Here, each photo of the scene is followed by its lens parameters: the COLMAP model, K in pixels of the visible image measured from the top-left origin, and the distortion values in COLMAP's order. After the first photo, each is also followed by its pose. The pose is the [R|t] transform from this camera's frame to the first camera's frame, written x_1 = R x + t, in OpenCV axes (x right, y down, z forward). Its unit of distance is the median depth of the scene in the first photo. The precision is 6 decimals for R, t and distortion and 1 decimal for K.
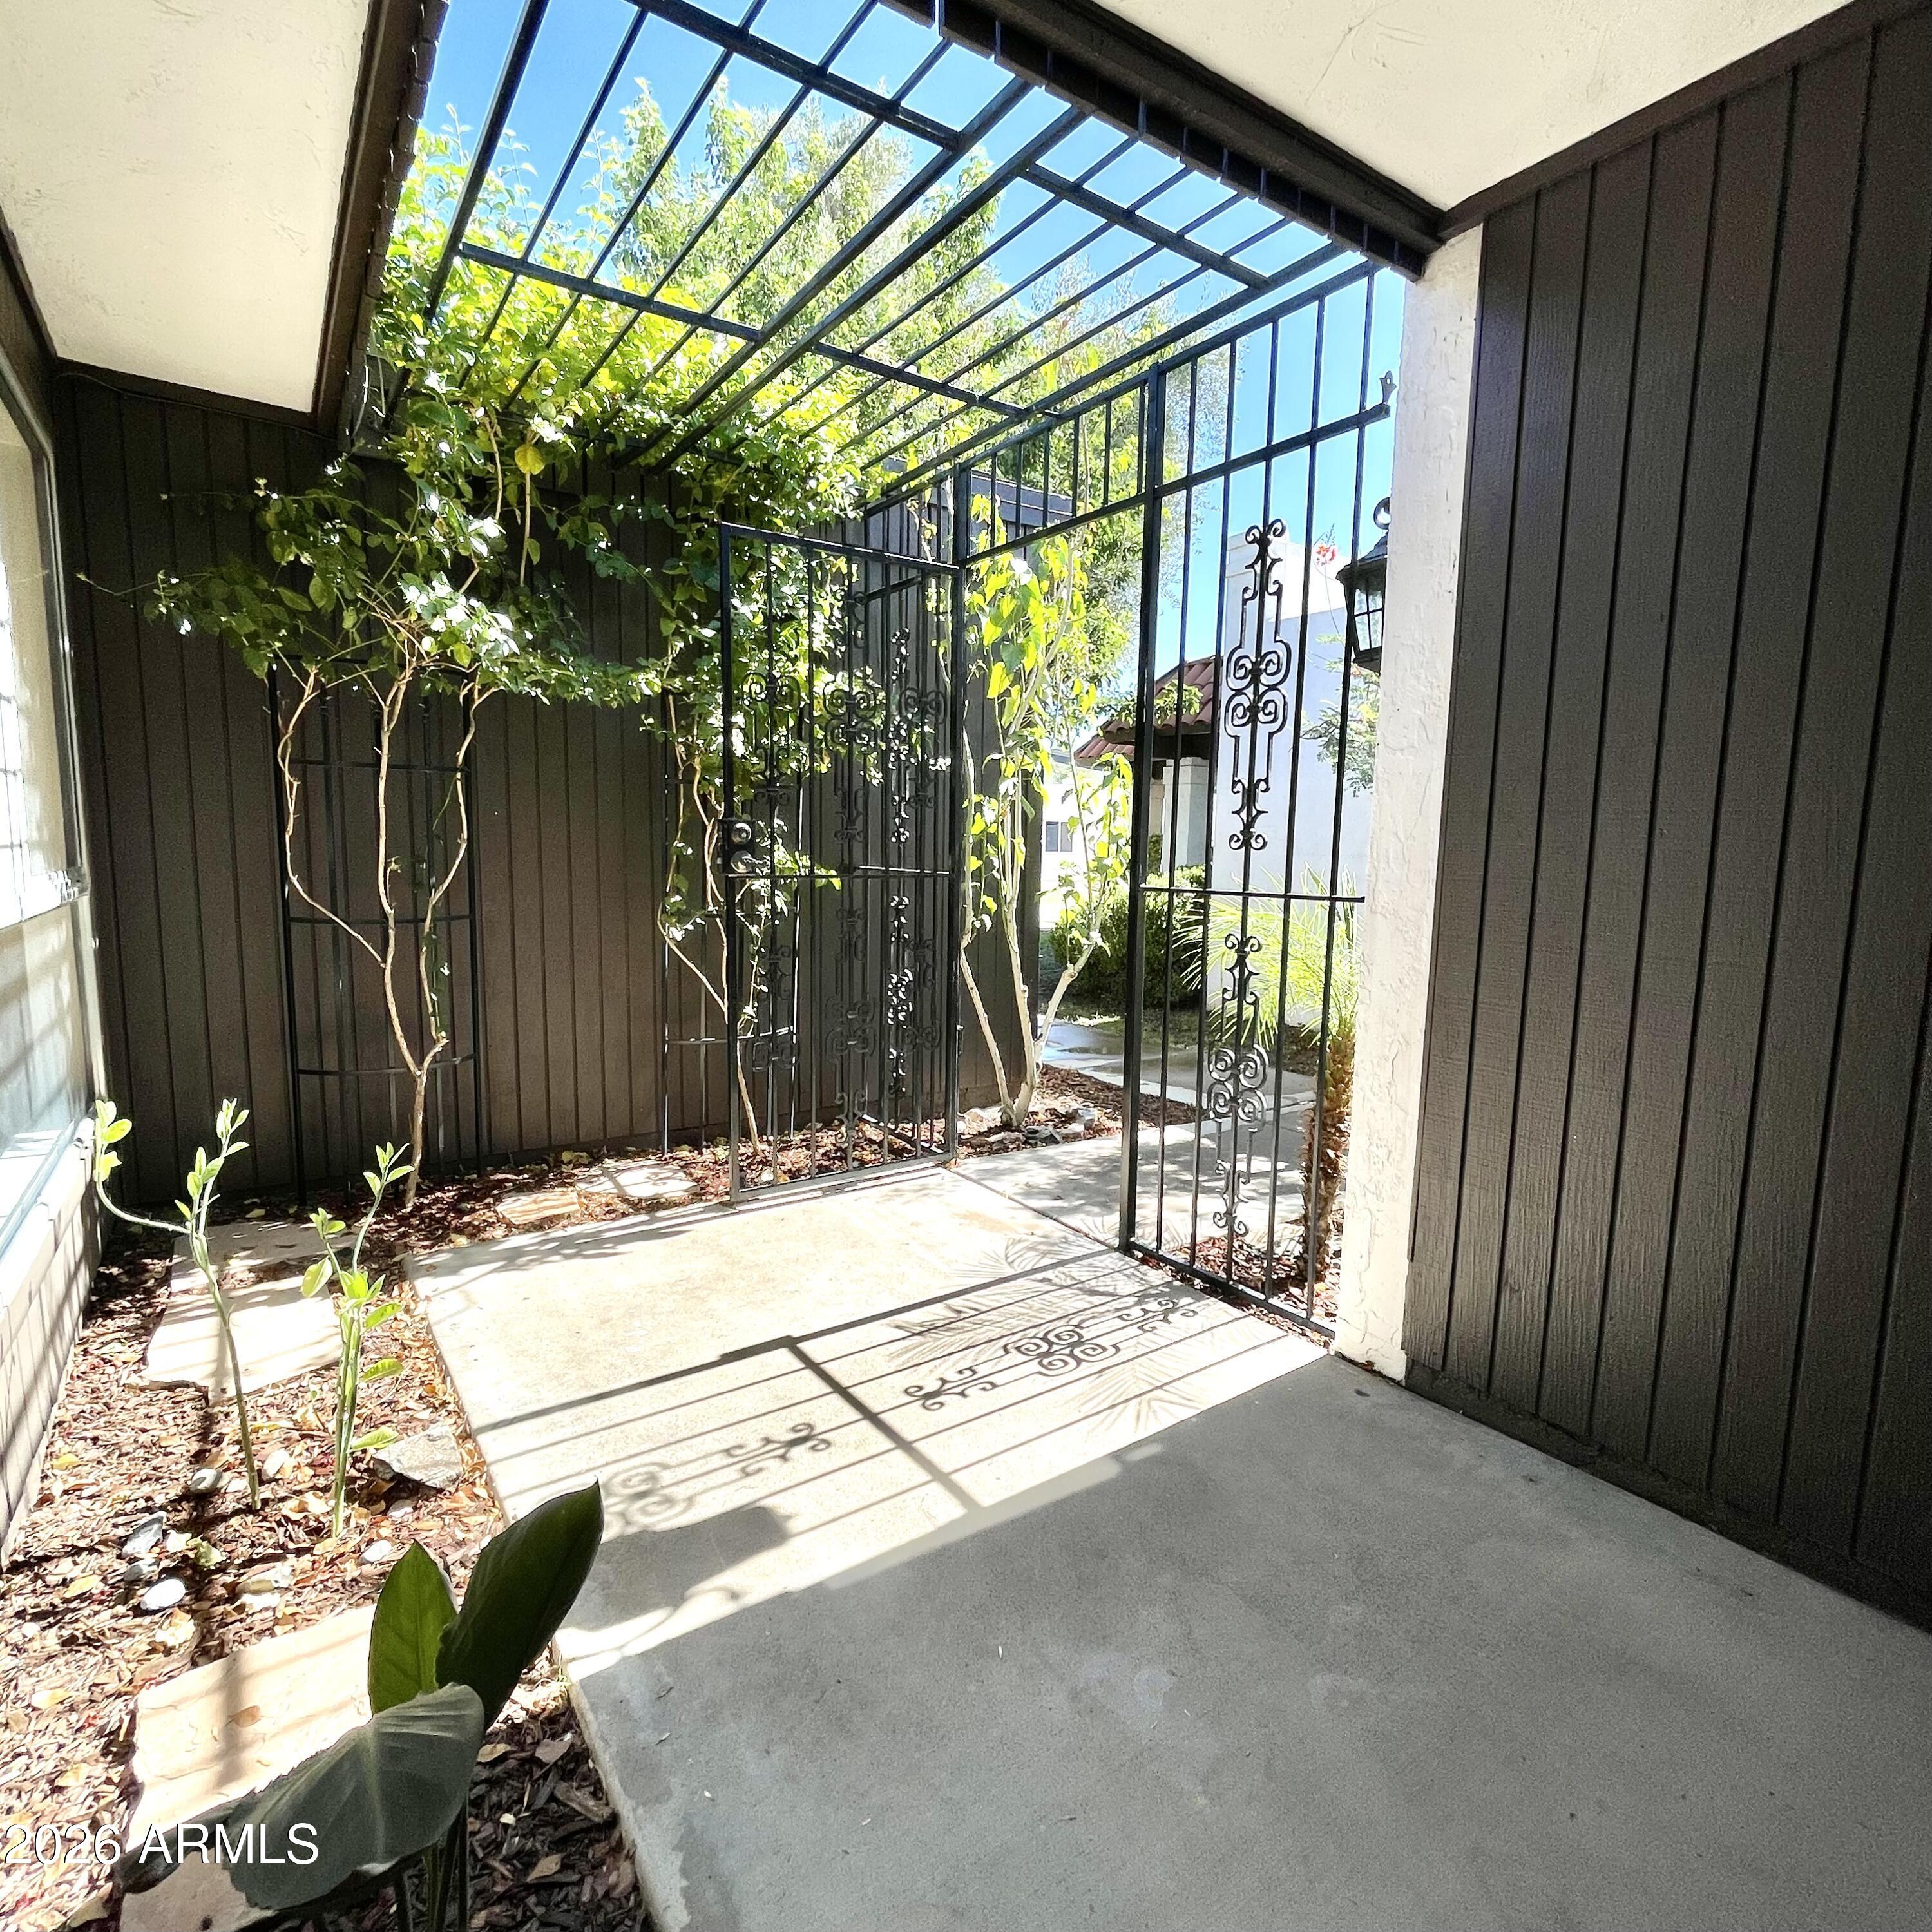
lens RADIAL K [[1039.3, 0, 968.7], [0, 1039.3, 965.8], [0, 0, 1]] dist [-0.007522, -0.003413]
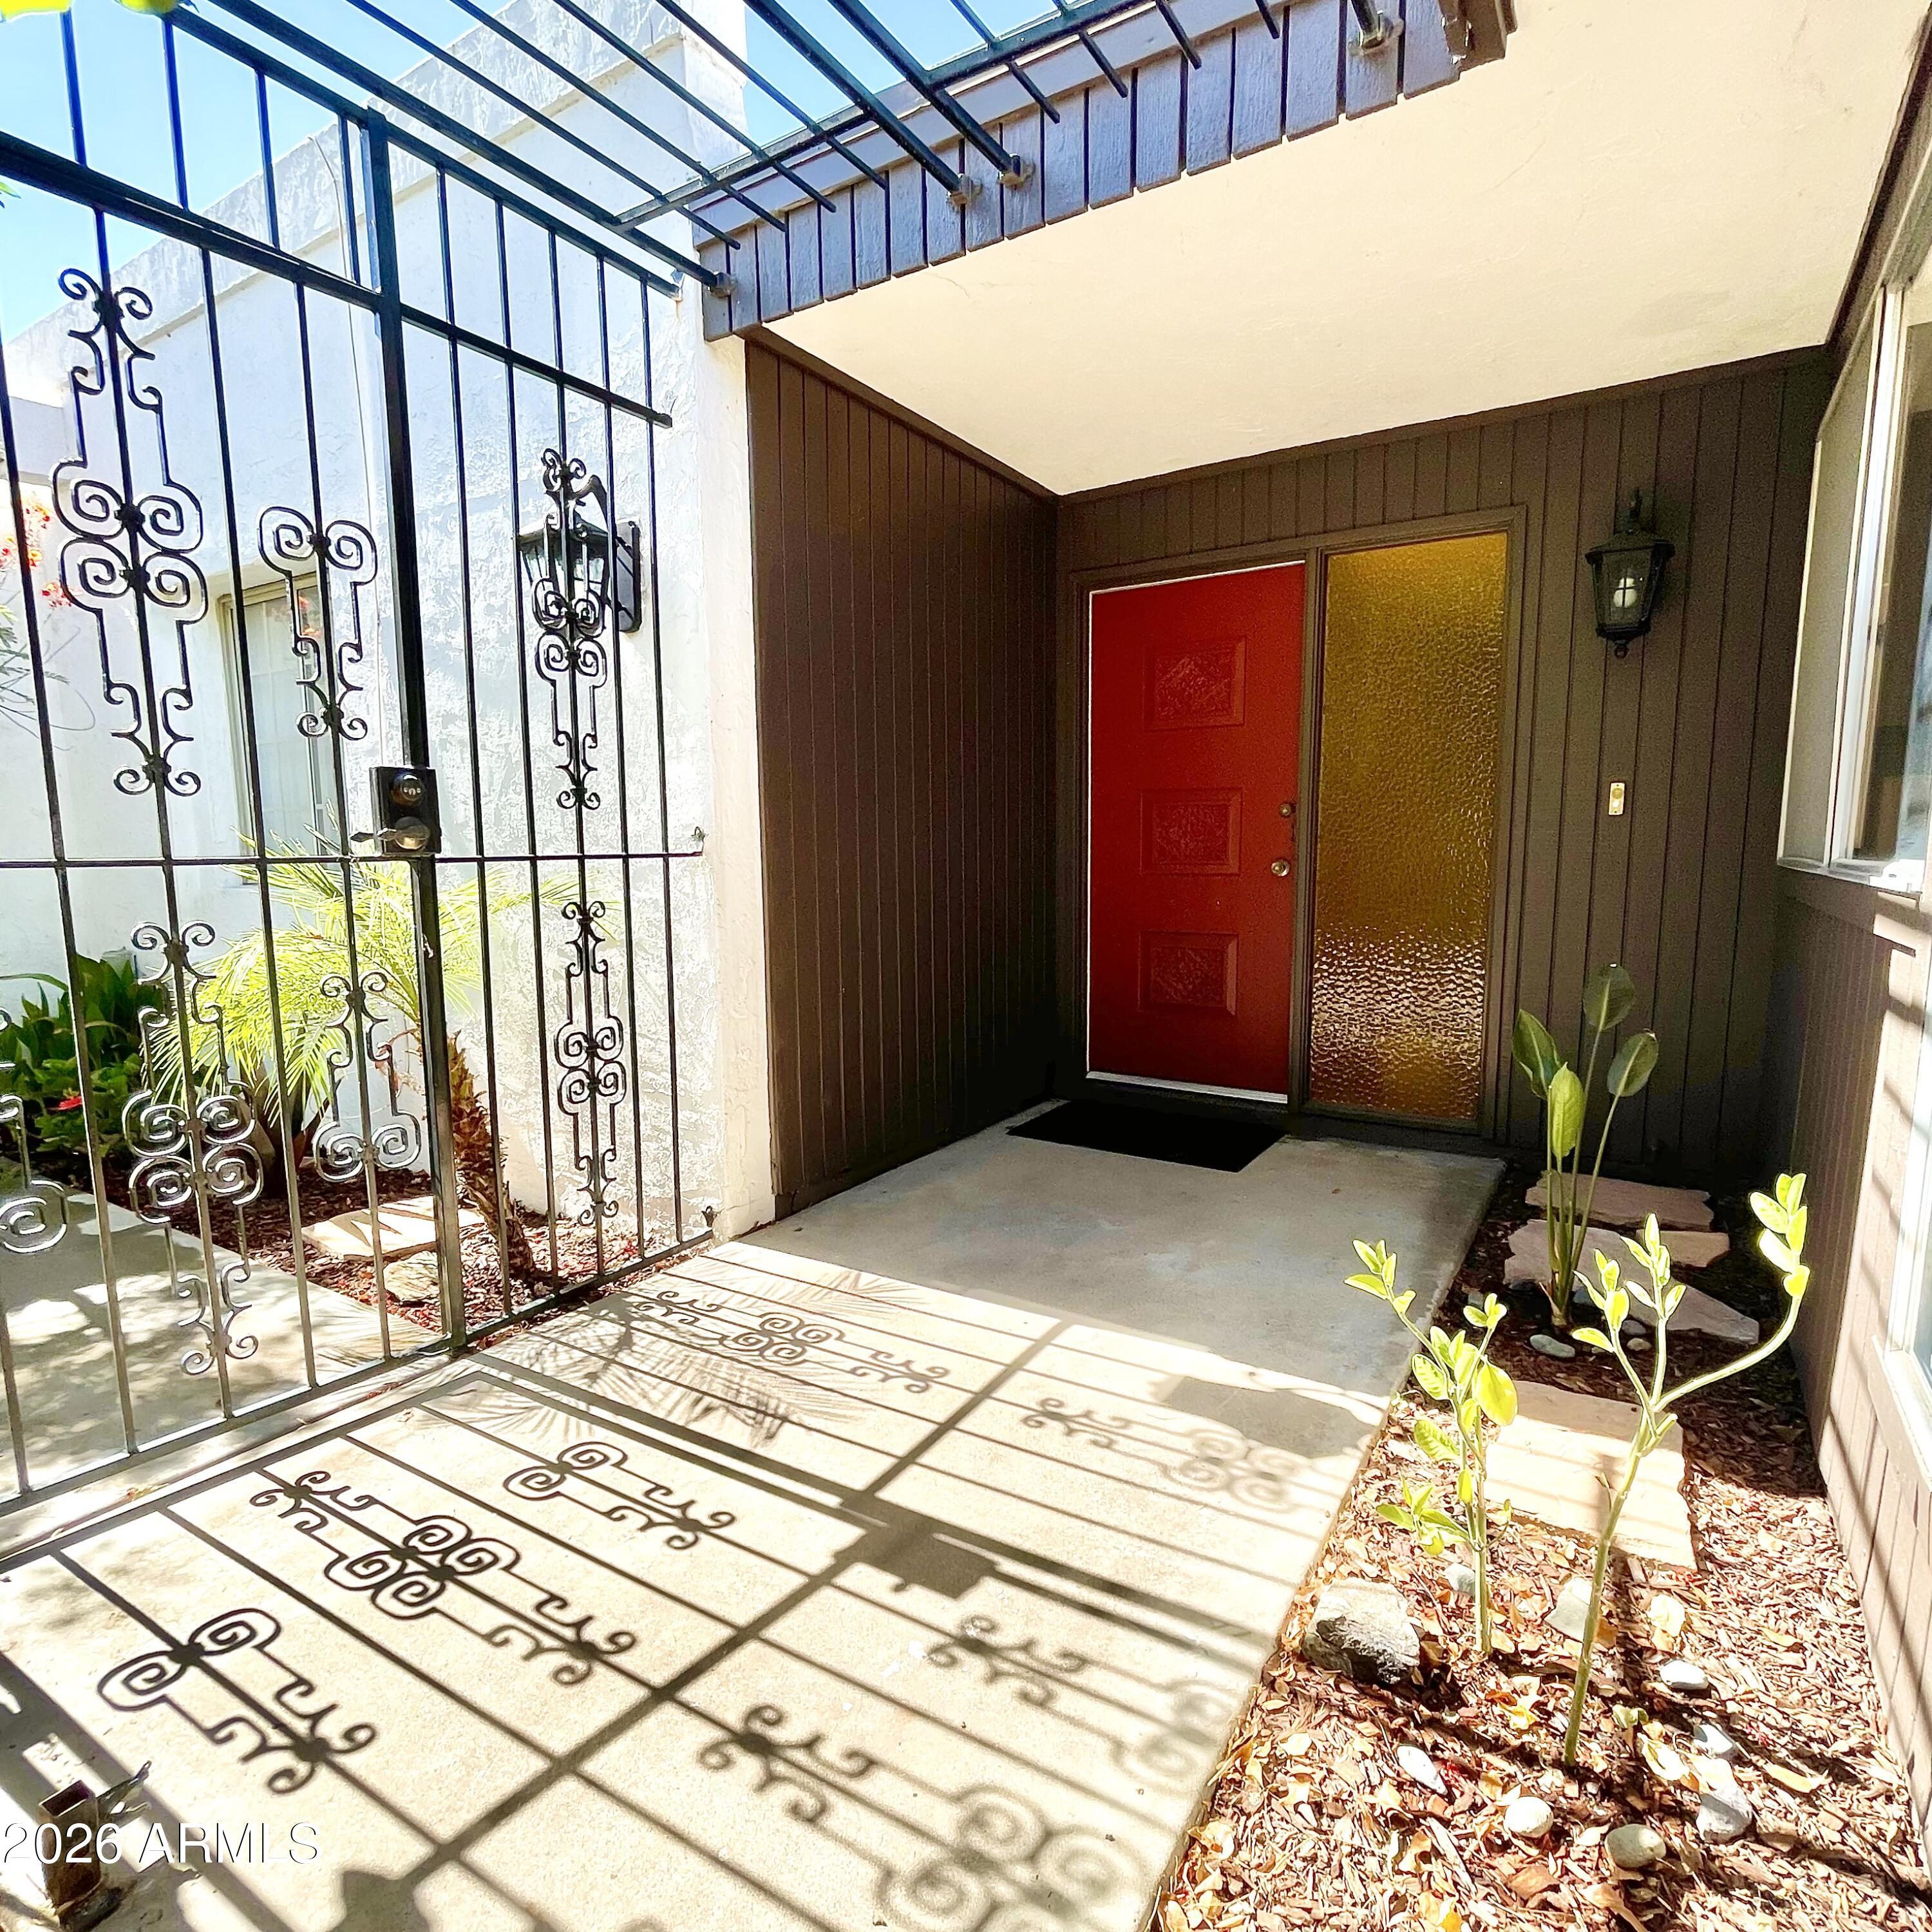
lens RADIAL K [[1108.4, 0, 972.0], [0, 1108.4, 984.2], [0, 0, 1]] dist [0.001027, 0.003609]
pose [[-0.397133, -0.127961, 0.908797, -0.845121], [0.107270, 0.976973, 0.184436, -0.110365], [-0.911471, 0.170732, -0.374262, 1.151559]]
